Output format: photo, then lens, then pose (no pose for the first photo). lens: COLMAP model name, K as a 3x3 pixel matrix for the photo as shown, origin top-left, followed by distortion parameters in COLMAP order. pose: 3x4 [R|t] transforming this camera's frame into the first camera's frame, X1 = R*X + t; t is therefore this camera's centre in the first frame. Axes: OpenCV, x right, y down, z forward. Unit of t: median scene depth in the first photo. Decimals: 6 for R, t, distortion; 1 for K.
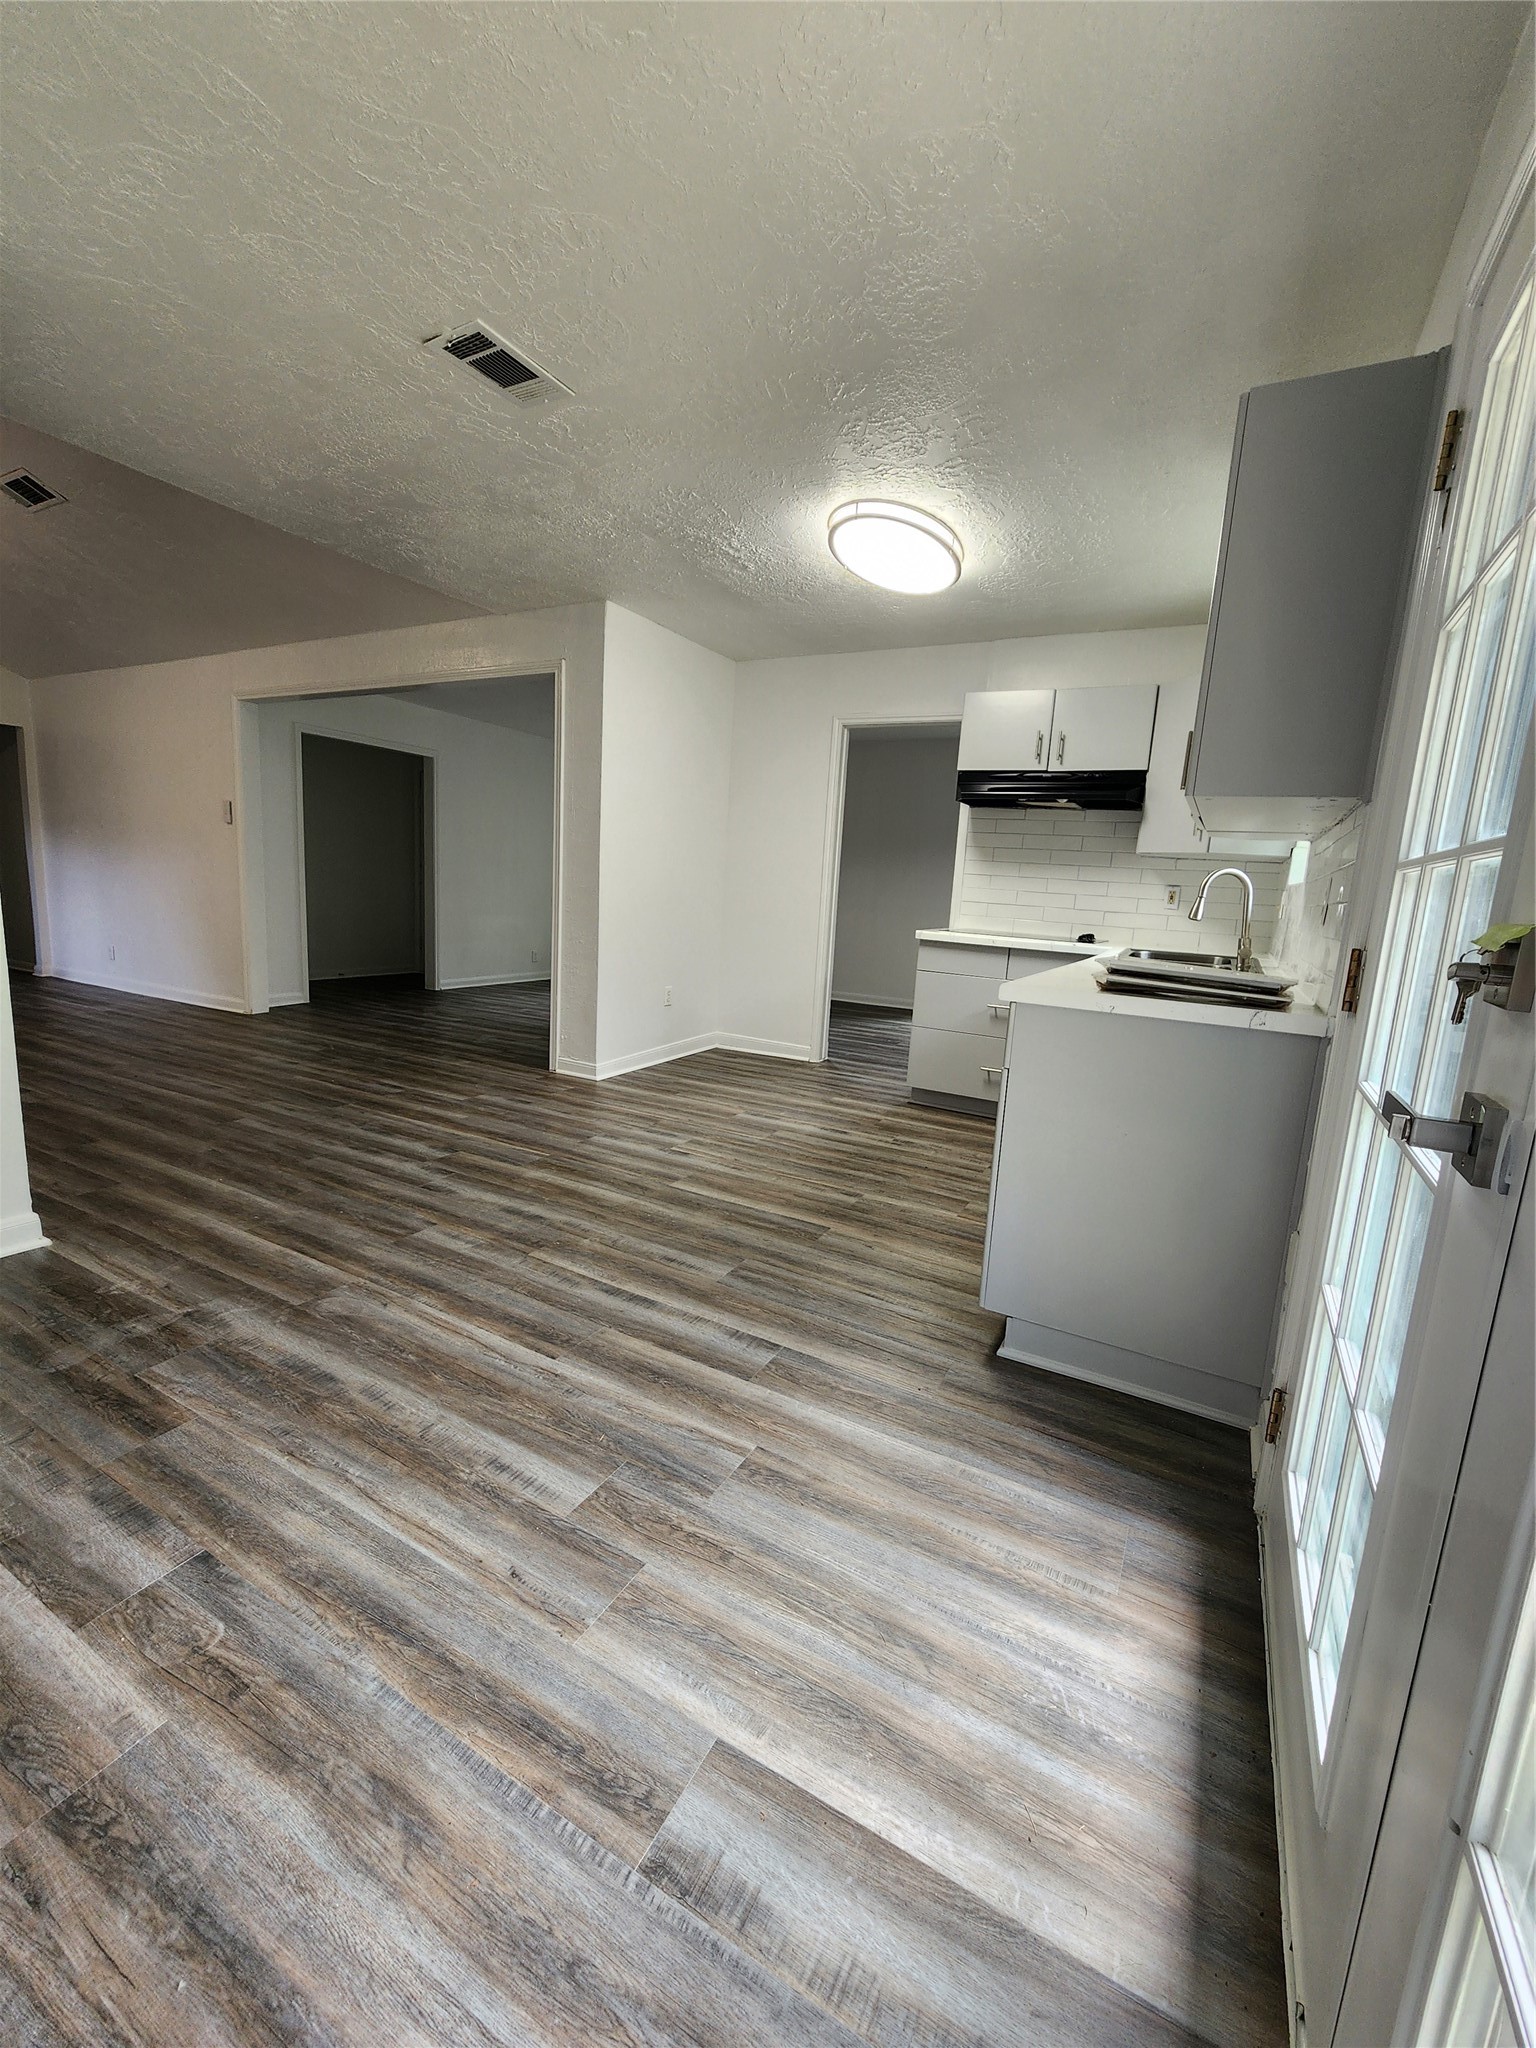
lens RADIAL K [[837.7, 0, 775.9], [0, 837.7, 1021.9], [0, 0, 1]] dist [0.000210, -0.000511]
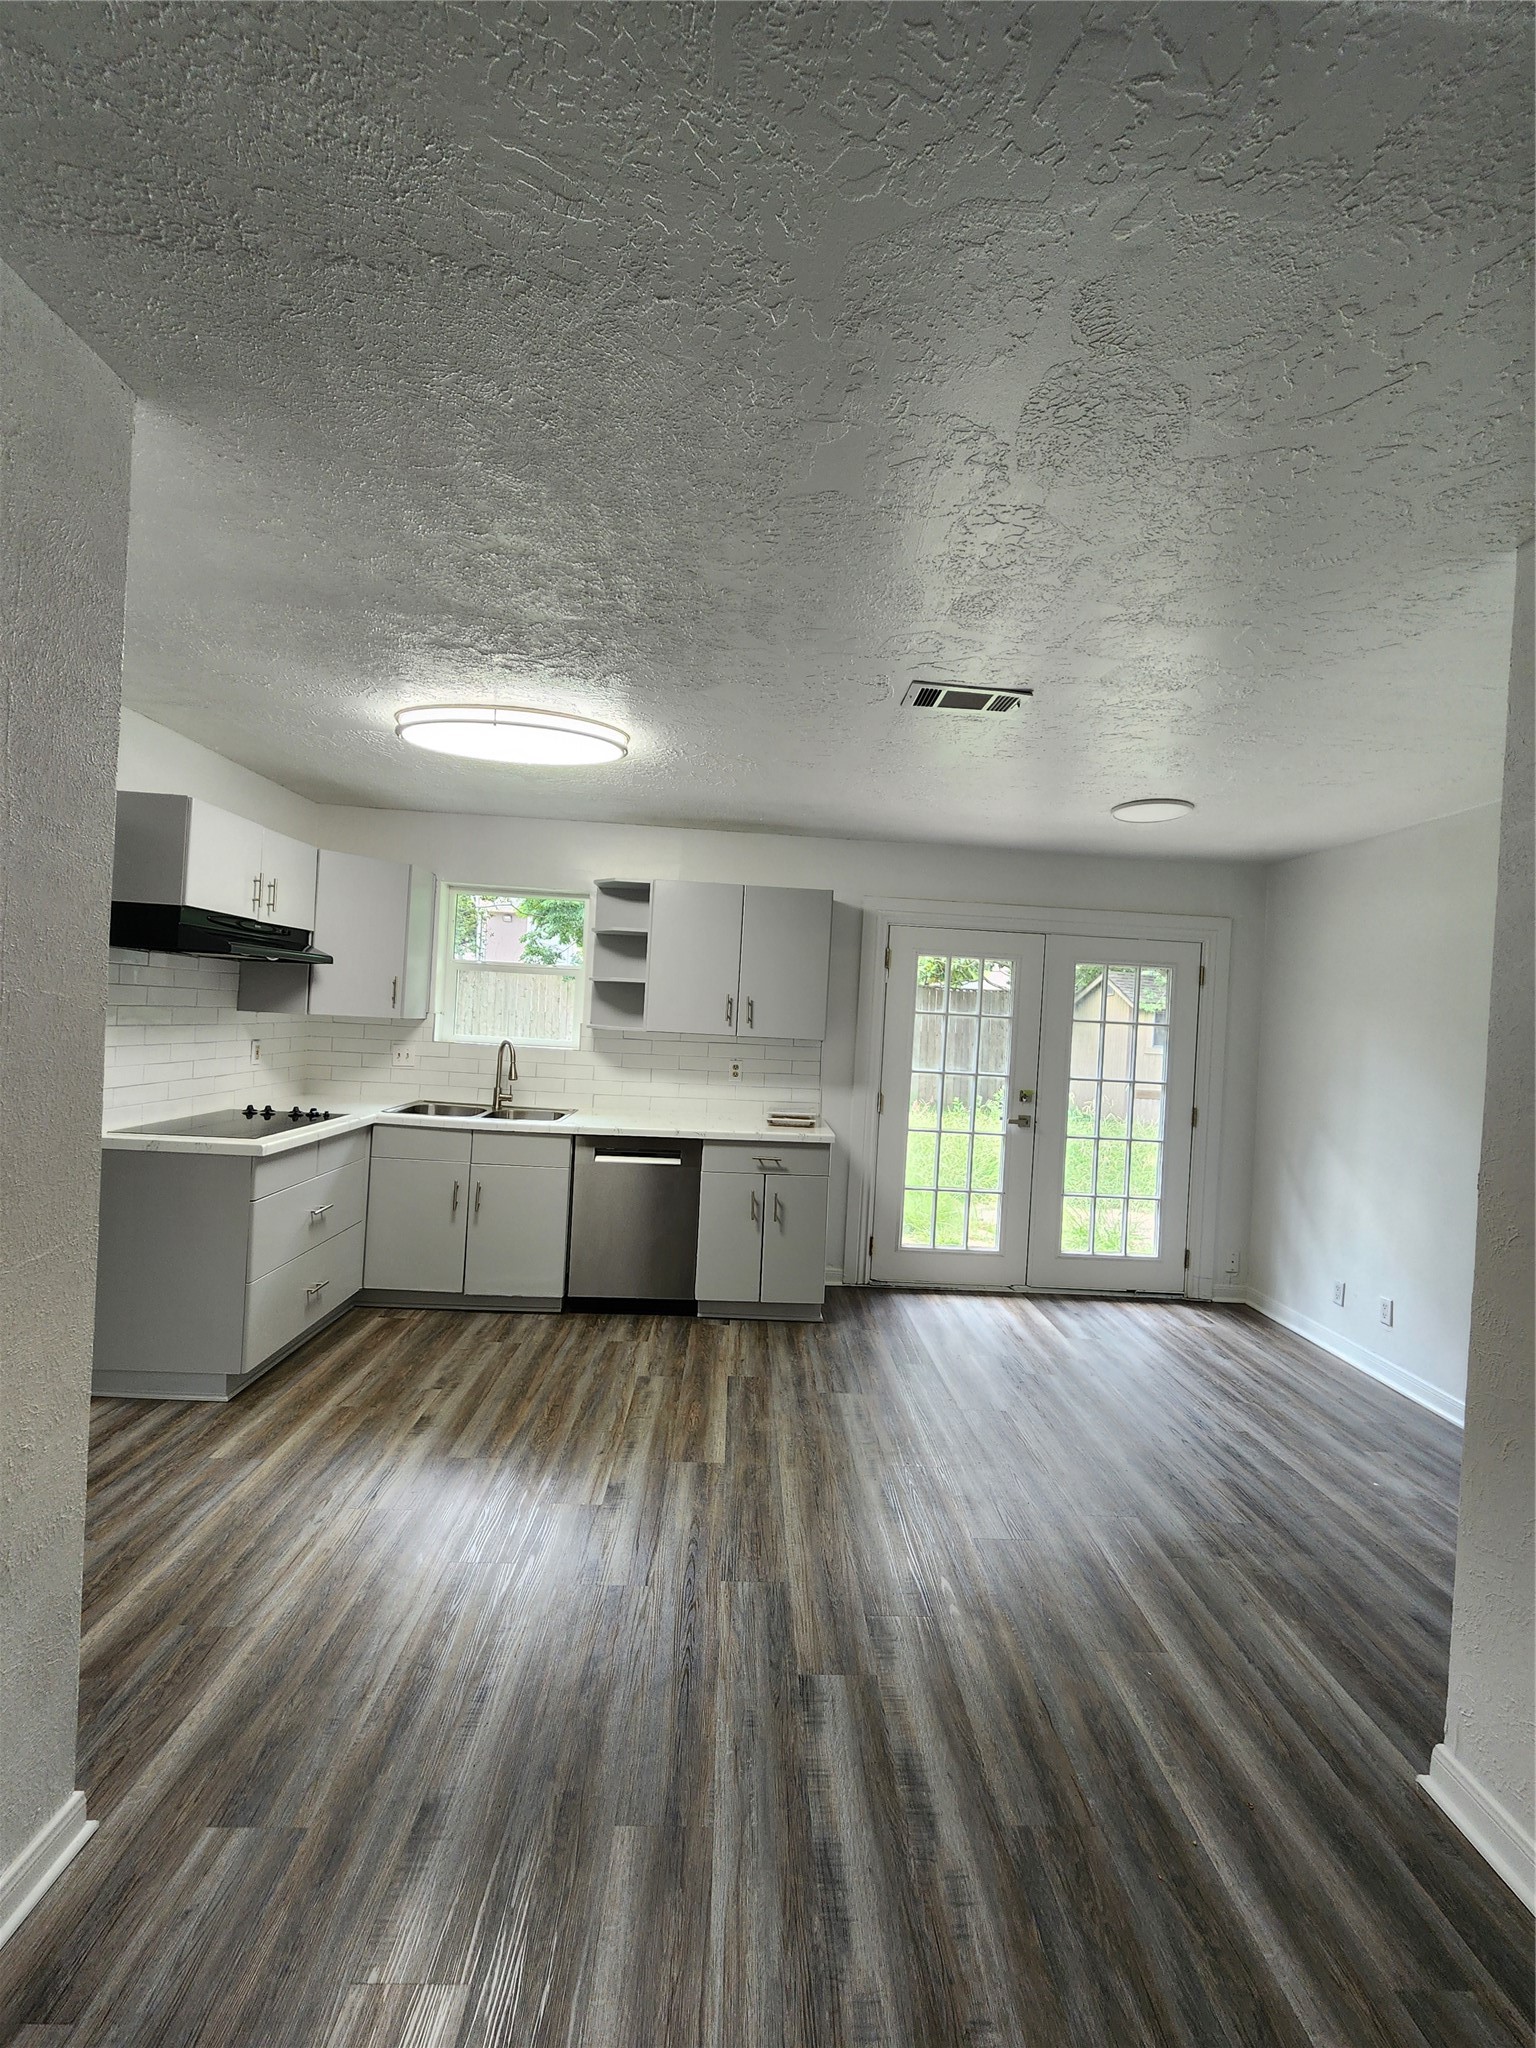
lens RADIAL K [[837.7, 0, 777.0], [0, 837.7, 1021.7], [0, 0, 1]] dist [0.000210, -0.000511]
pose [[-0.502330, -0.089448, 0.860037, -0.805391], [0.063919, 0.988072, 0.140098, -0.355419], [-0.862310, 0.125348, -0.490621, 1.220514]]
